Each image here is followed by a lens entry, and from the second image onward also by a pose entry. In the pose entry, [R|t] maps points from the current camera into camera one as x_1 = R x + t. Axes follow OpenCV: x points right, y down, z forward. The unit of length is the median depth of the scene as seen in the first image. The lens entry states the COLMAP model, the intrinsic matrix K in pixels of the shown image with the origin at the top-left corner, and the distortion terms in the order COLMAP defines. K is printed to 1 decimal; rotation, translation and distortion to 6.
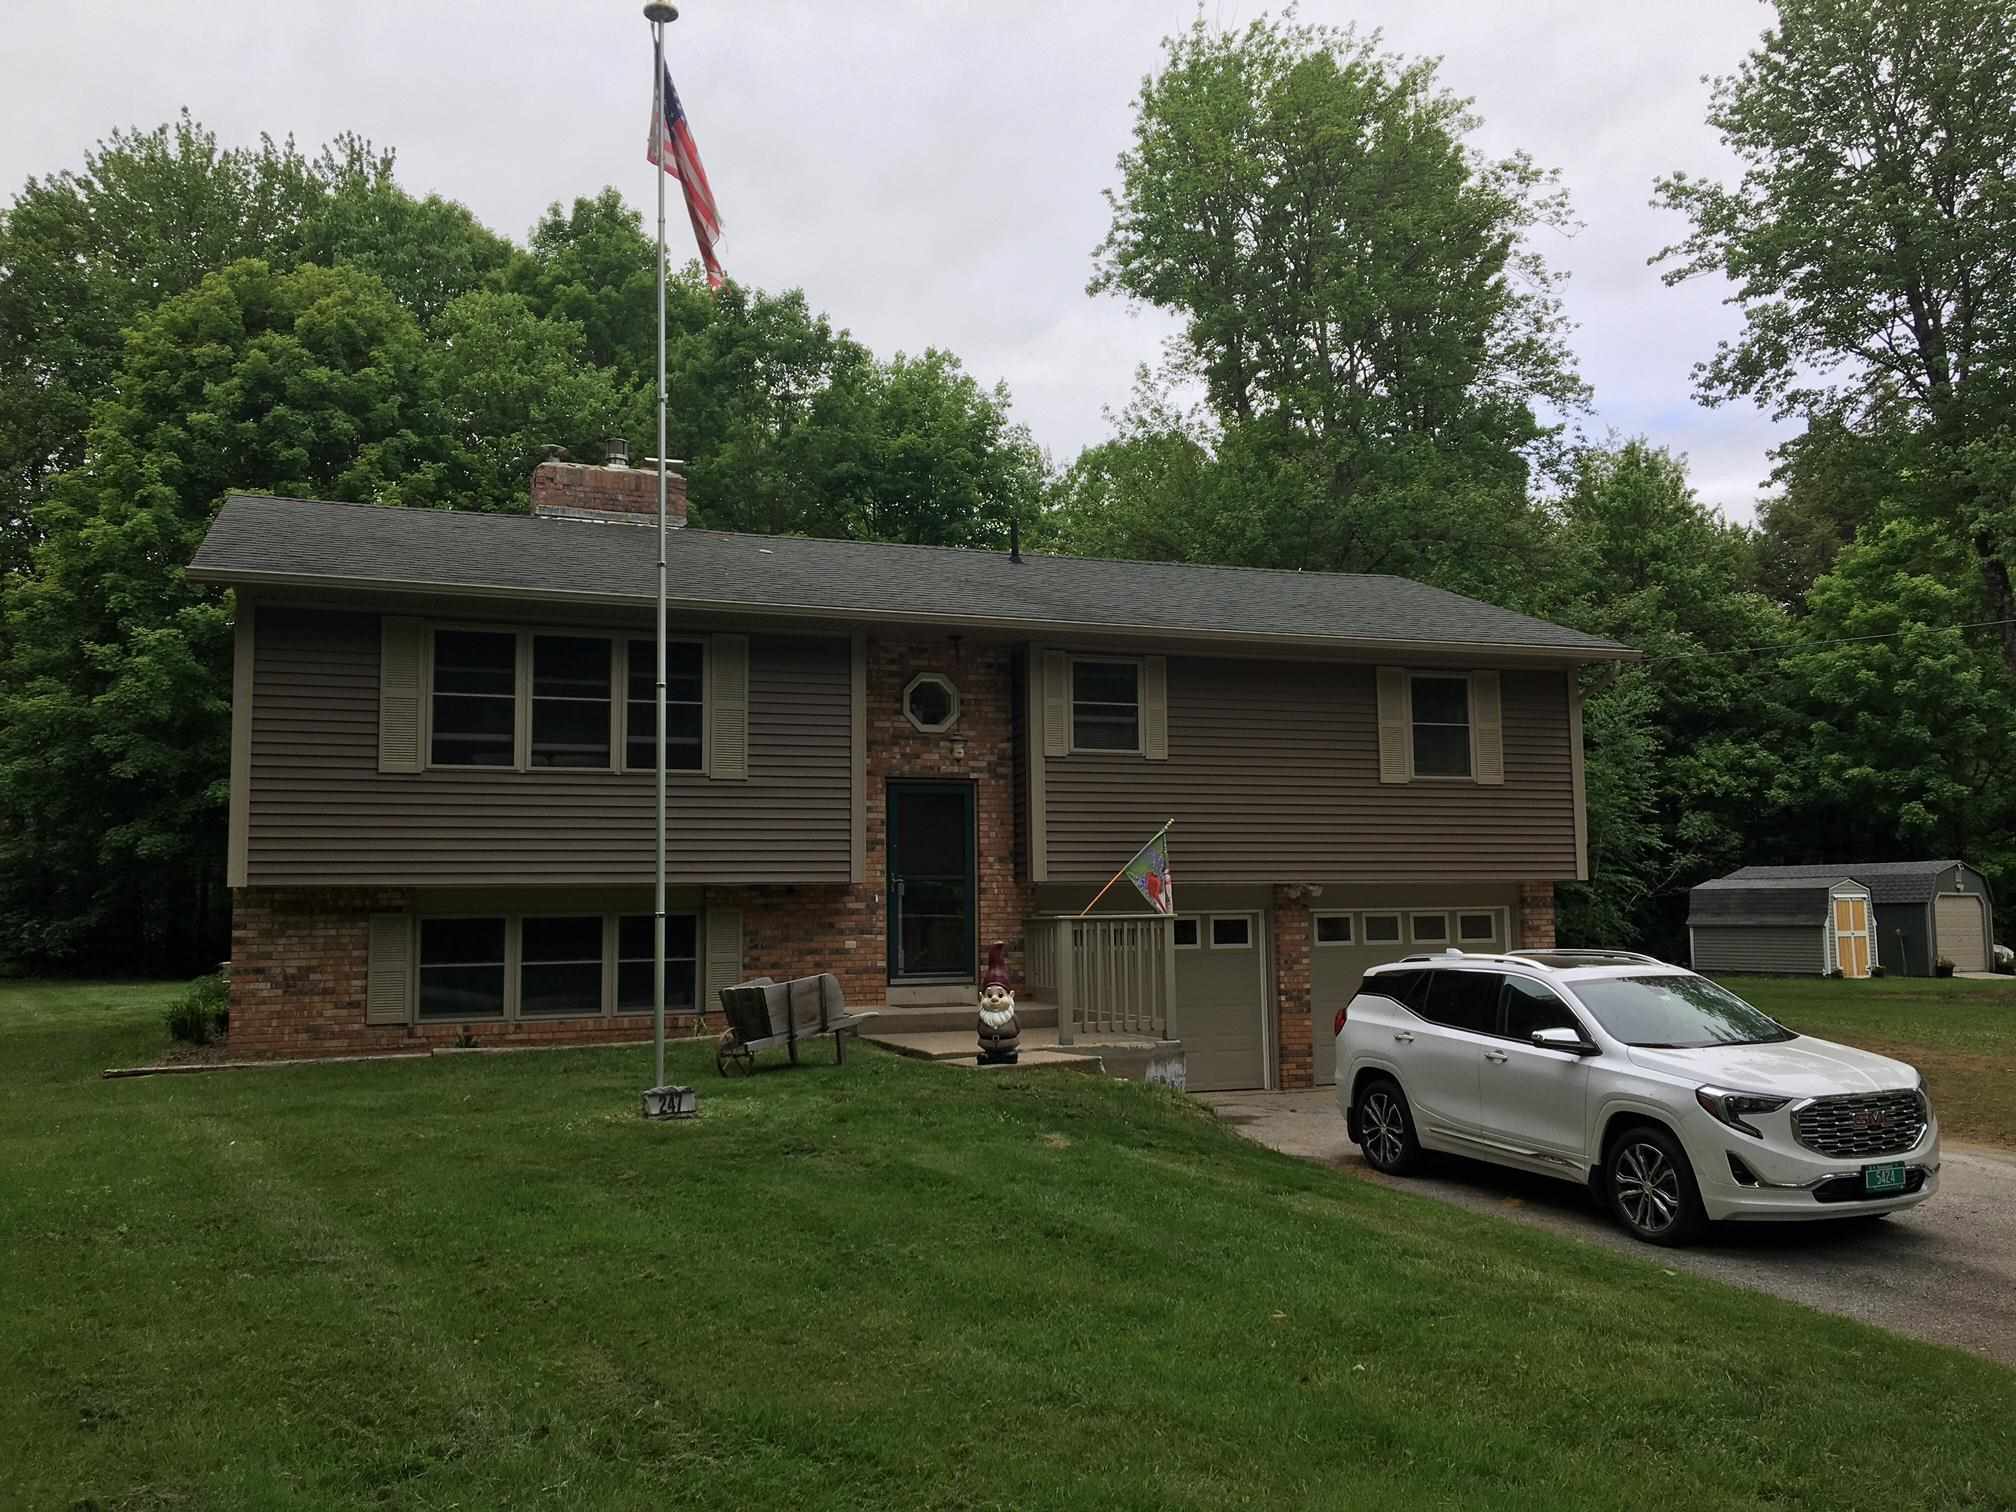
lens RADIAL K [[1680.7, 0, 1015.3], [0, 1680.7, 753.5], [0, 0, 1]] dist [0.081971, -0.103137]
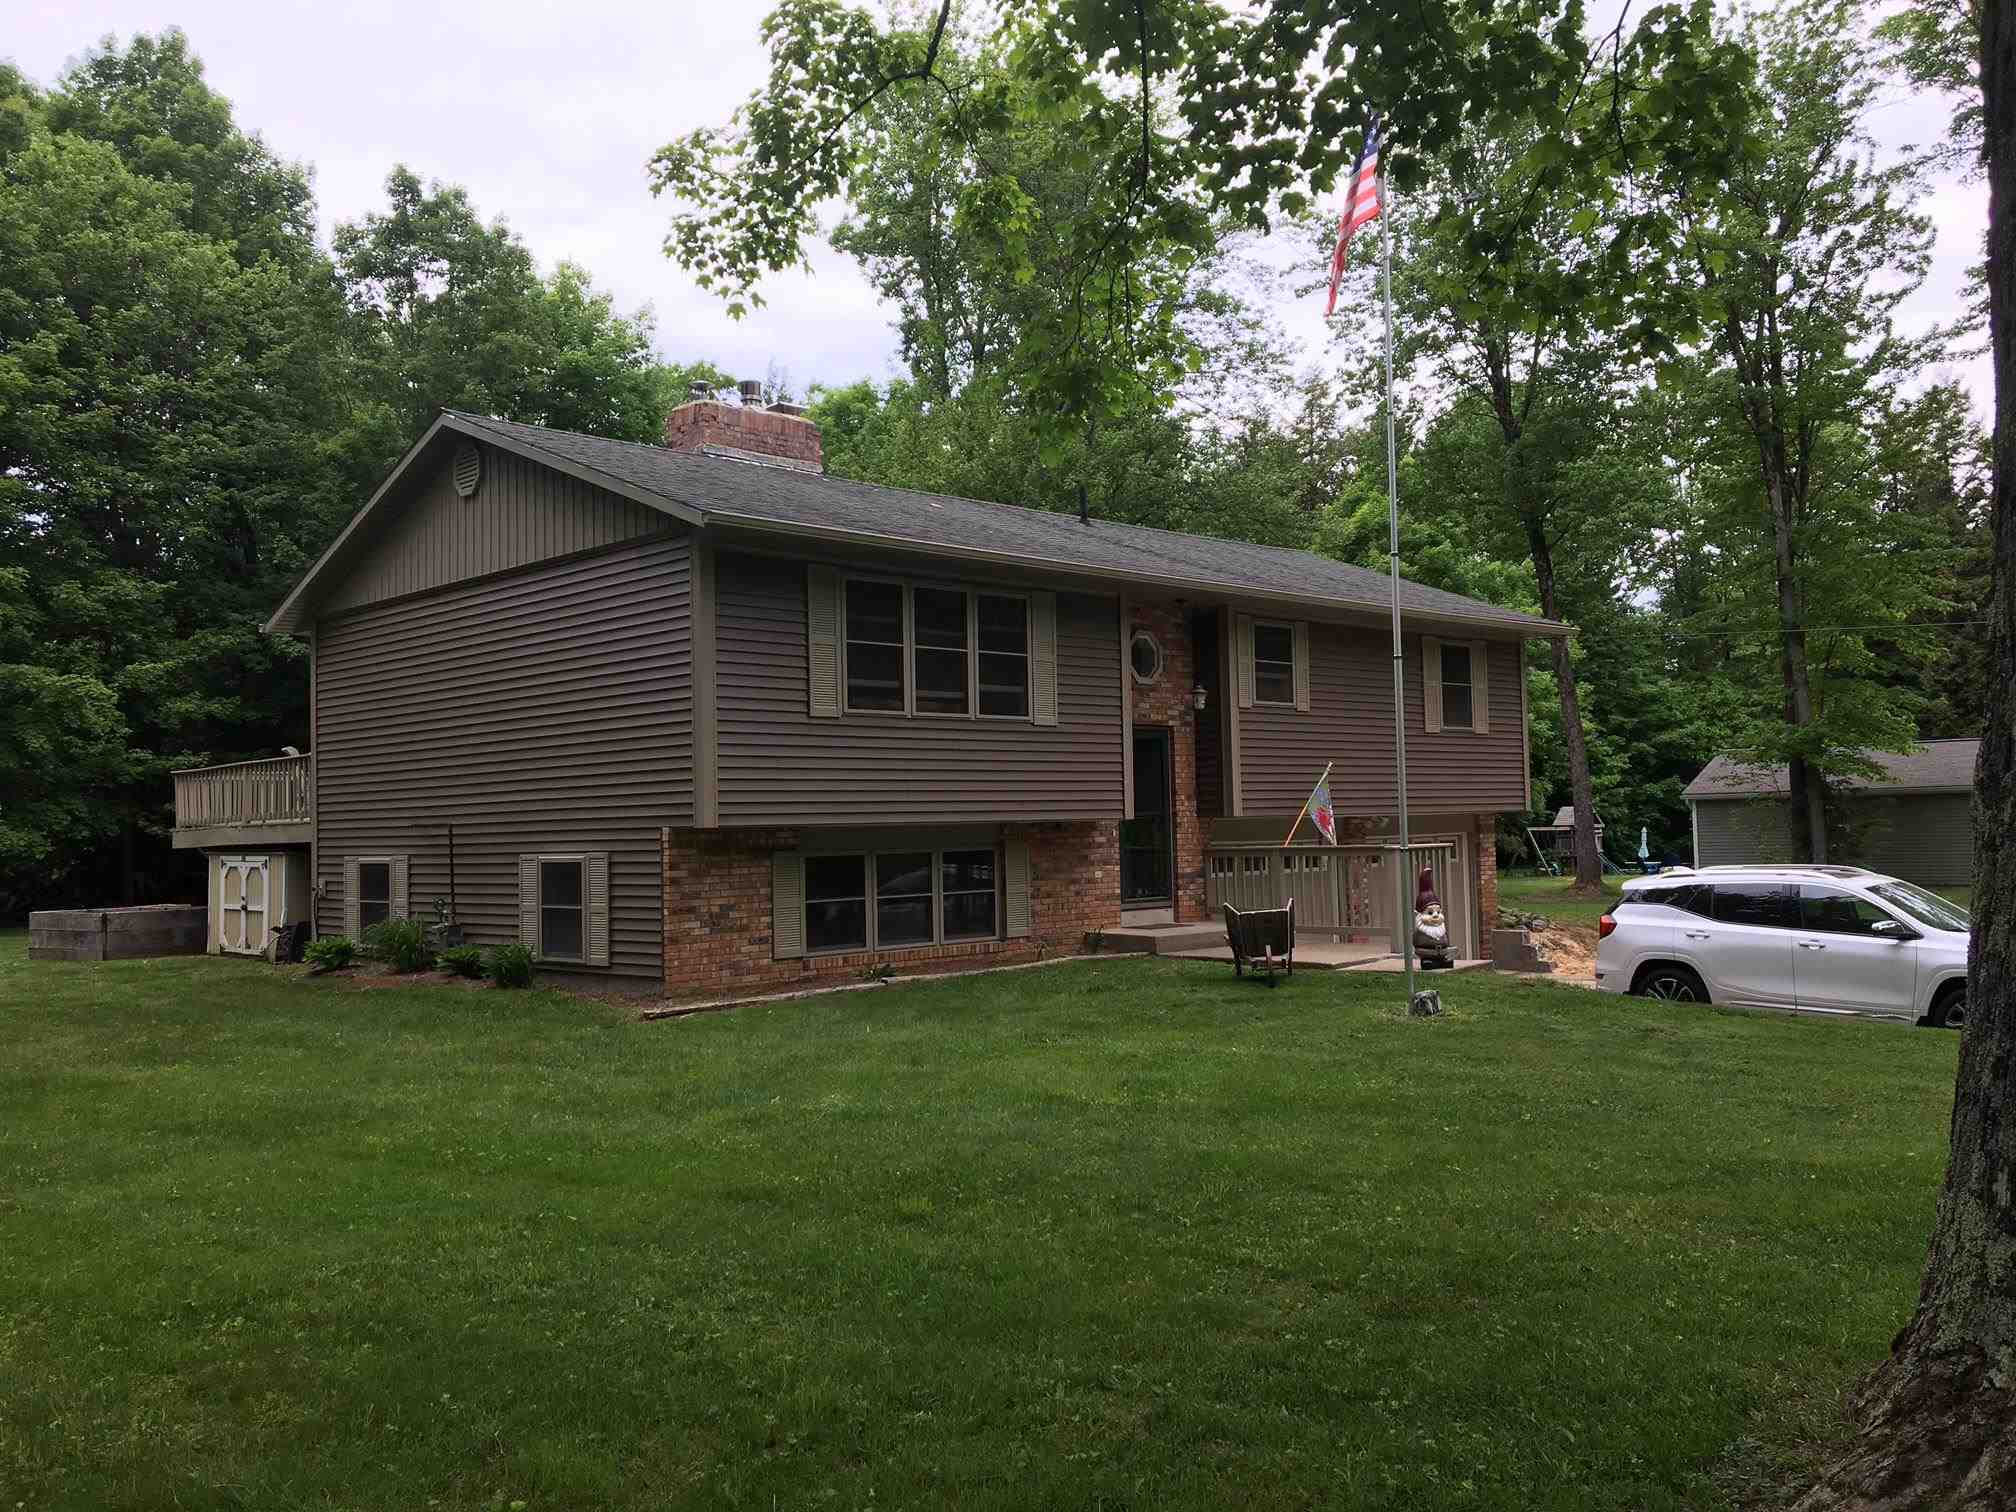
lens RADIAL K [[1680.7, 0, 1005.1], [0, 1680.7, 752.4], [0, 0, 1]] dist [0.081971, -0.103137]
pose [[0.917169, 0.007030, 0.398435, -0.262186], [-0.023948, 0.999010, 0.037500, -0.003117], [-0.397777, -0.043936, 0.916429, 0.004497]]
